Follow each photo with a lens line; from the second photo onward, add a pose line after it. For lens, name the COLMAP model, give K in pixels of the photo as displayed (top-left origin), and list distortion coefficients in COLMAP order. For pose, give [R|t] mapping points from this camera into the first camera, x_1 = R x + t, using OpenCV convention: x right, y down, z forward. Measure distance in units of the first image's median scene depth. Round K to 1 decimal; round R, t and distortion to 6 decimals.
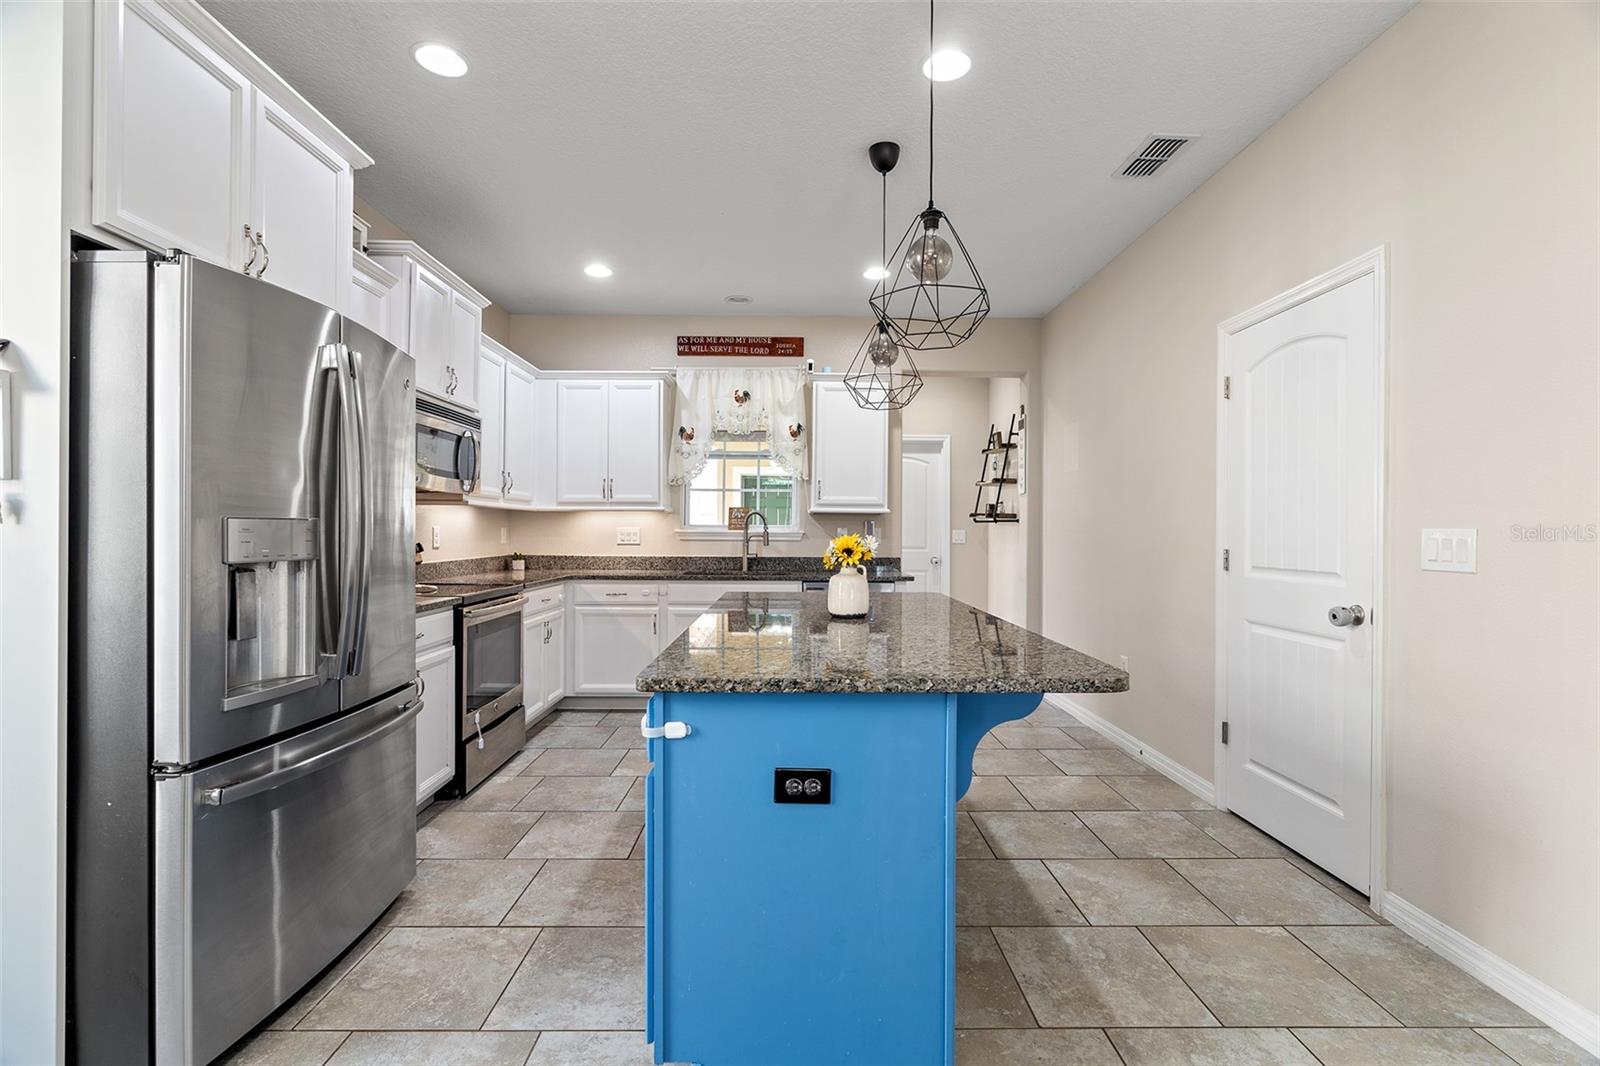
lens RADIAL K [[718.2, 0, 796.5], [0, 718.2, 530.1], [0, 0, 1]] dist [-0.006971, 0.000392]
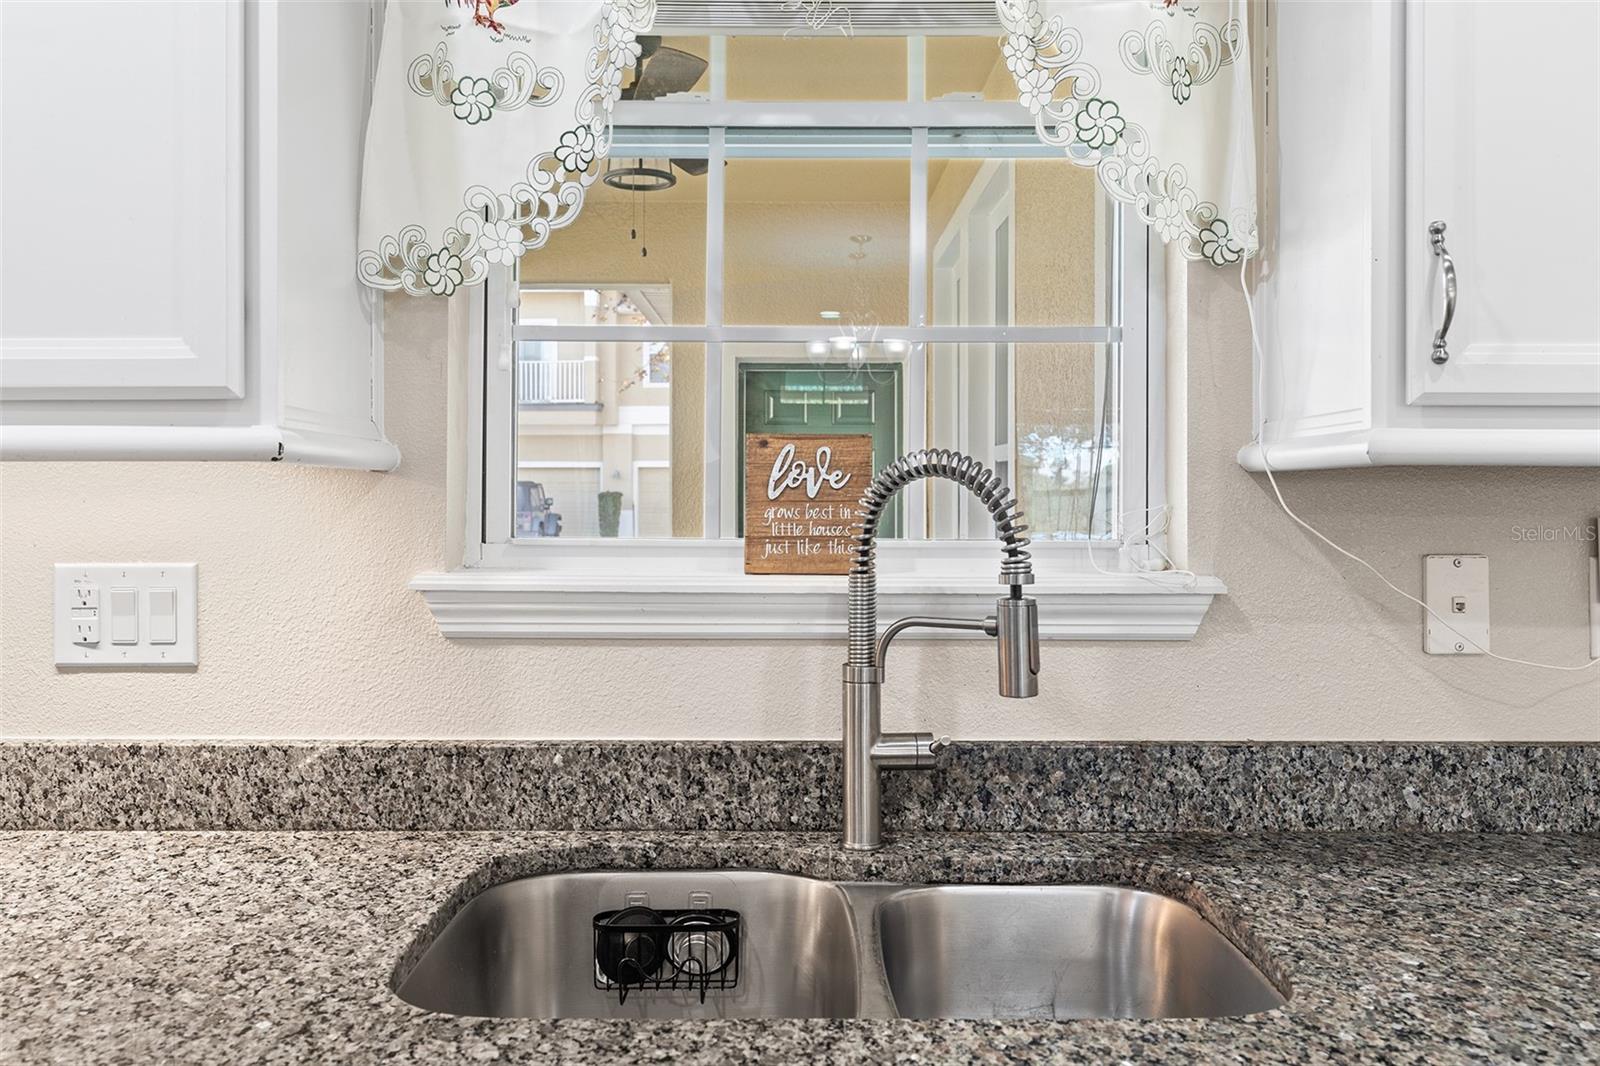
lens RADIAL K [[1276.0, 0, 796.1], [0, 1276.0, 515.3], [0, 0, 1]] dist [-0.010857, -0.002841]
pose [[0.999980, -0.005369, -0.003210, -0.093483], [0.005346, 0.999961, -0.007018, -0.012989], [0.003247, 0.007001, 0.999970, 0.807536]]
